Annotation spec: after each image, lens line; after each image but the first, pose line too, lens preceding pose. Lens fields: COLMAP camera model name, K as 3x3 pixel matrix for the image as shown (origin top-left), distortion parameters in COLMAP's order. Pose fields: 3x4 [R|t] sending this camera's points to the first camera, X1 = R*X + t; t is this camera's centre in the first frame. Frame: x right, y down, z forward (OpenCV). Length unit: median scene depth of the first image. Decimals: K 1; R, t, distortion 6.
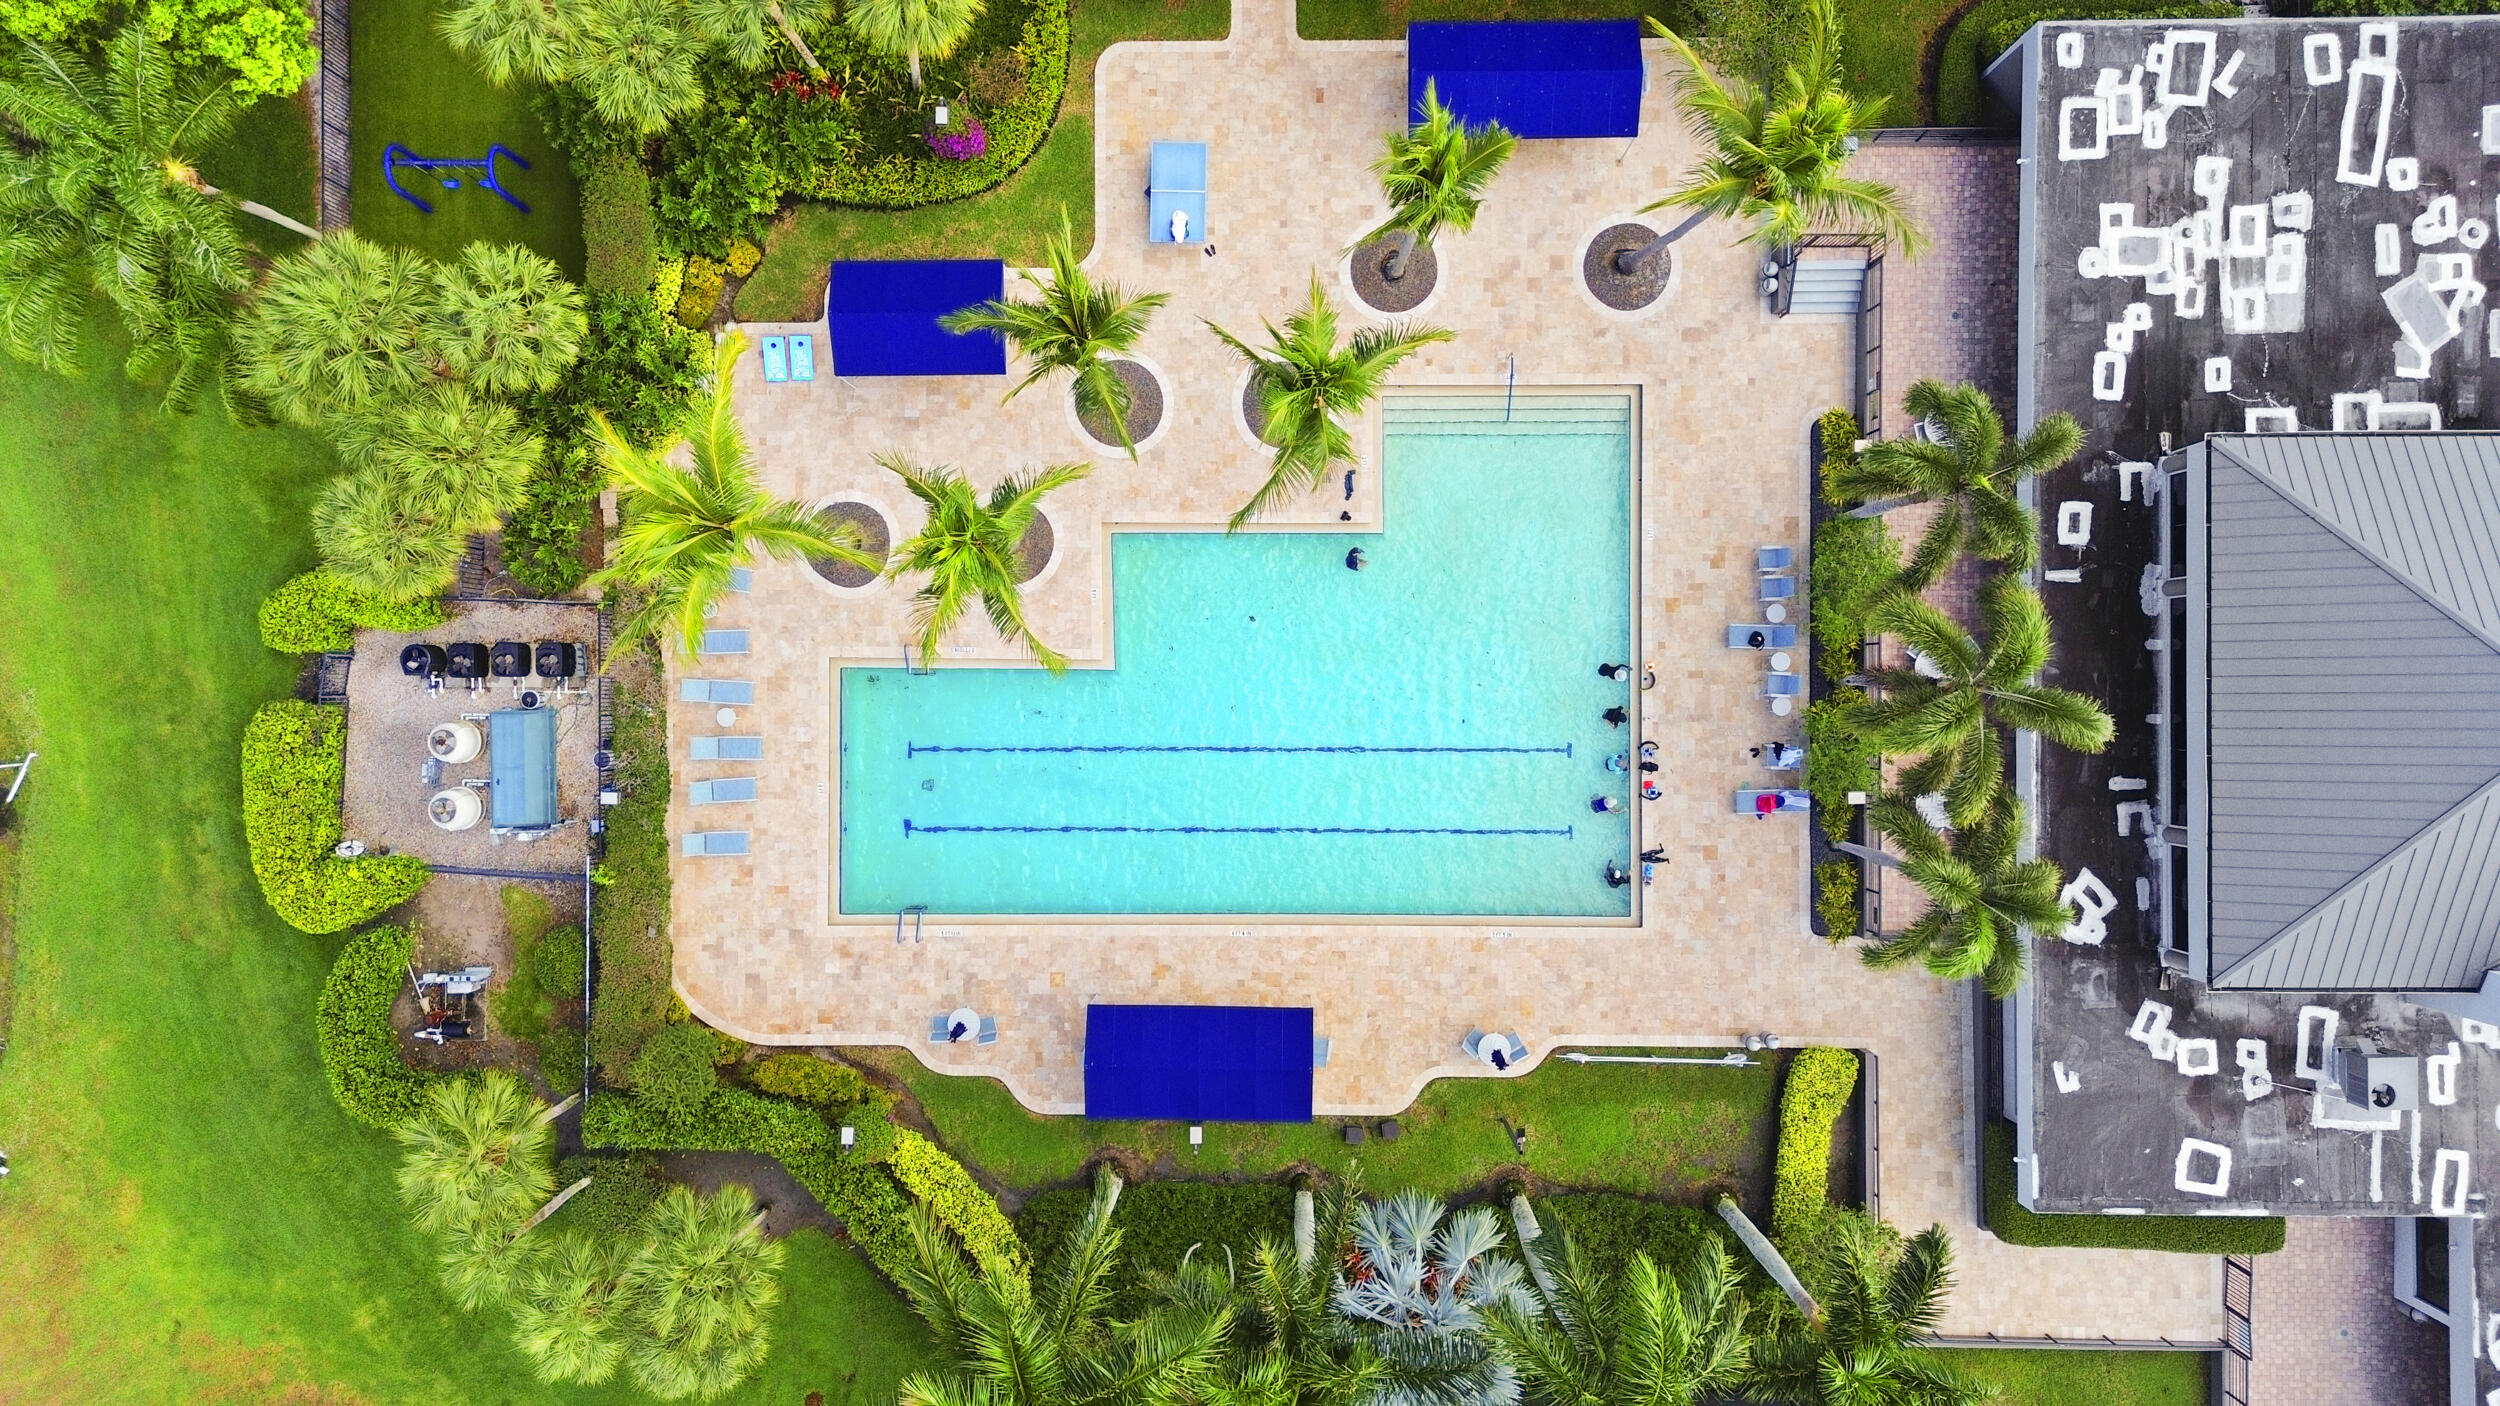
lens RADIAL K [[1785.9, 0, 1252.3], [0, 1785.9, 698.0], [0, 0, 1]] dist [0.027898, -0.006410]
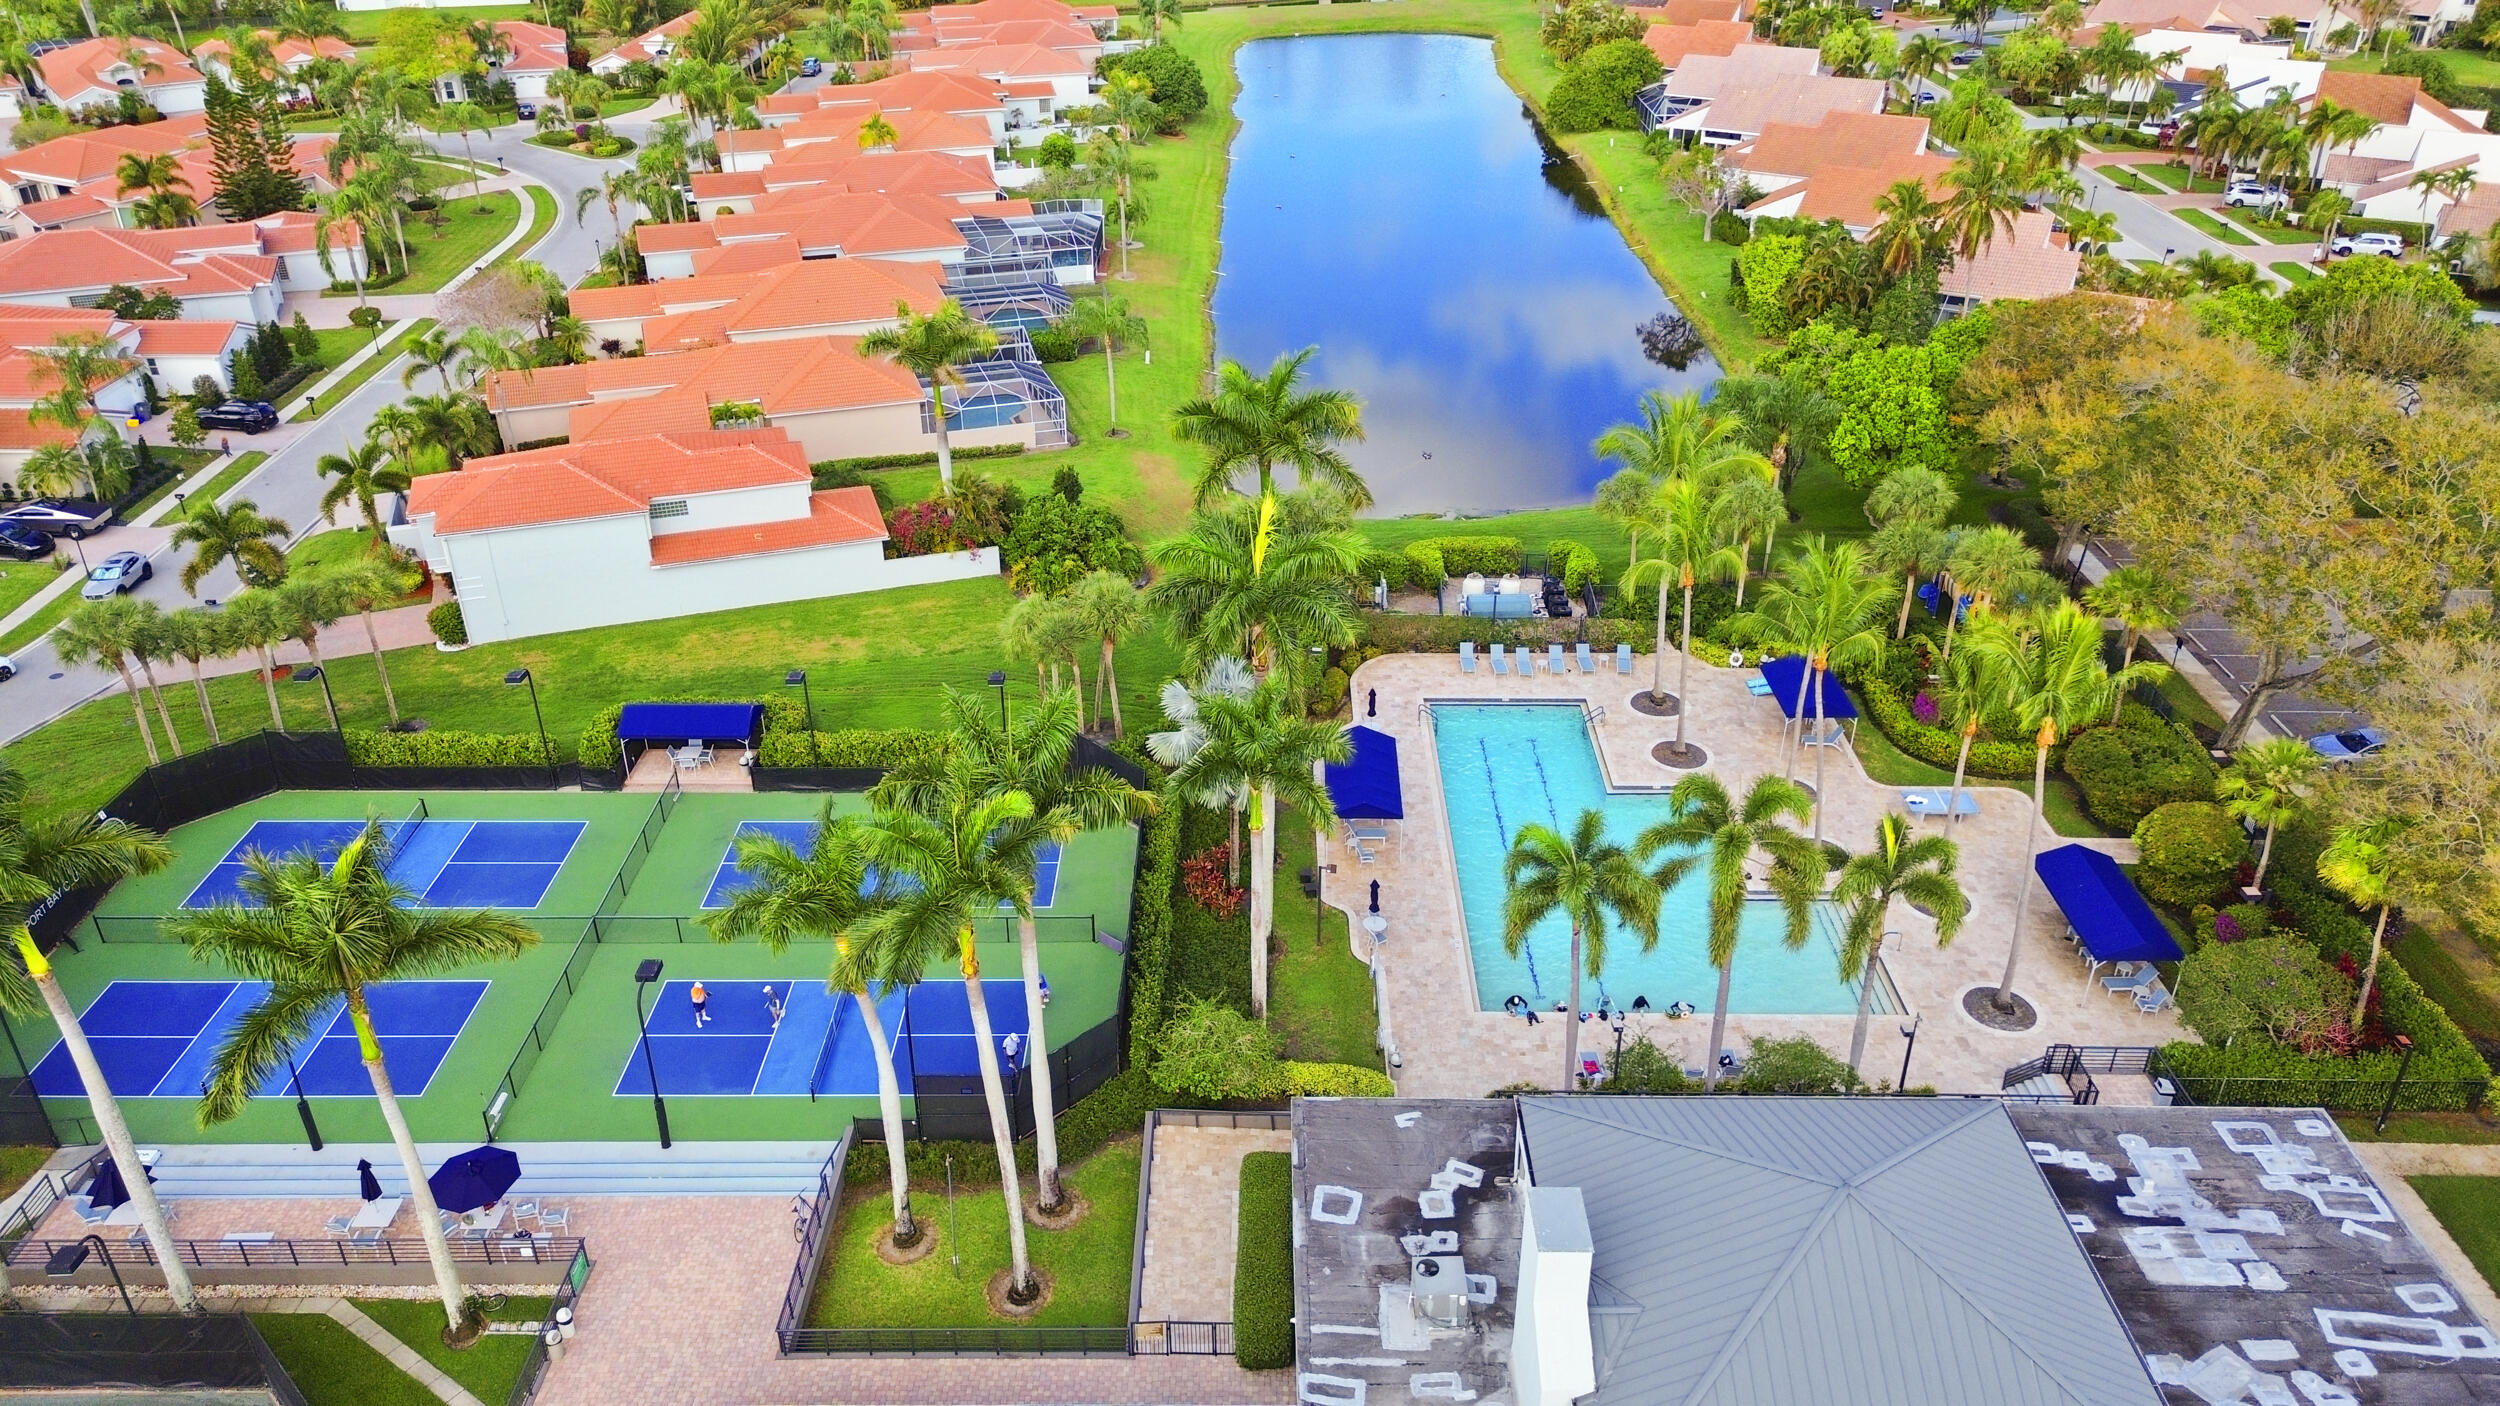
lens RADIAL K [[1785.9, 0, 1240.8], [0, 1785.9, 694.9], [0, 0, 1]] dist [0.027898, -0.006410]
pose [[-0.010401, 0.500958, -0.865409, 1.311096], [-0.999946, -0.005327, 0.008934, 0.310205], [-0.000135, 0.865455, 0.500987, 0.189918]]
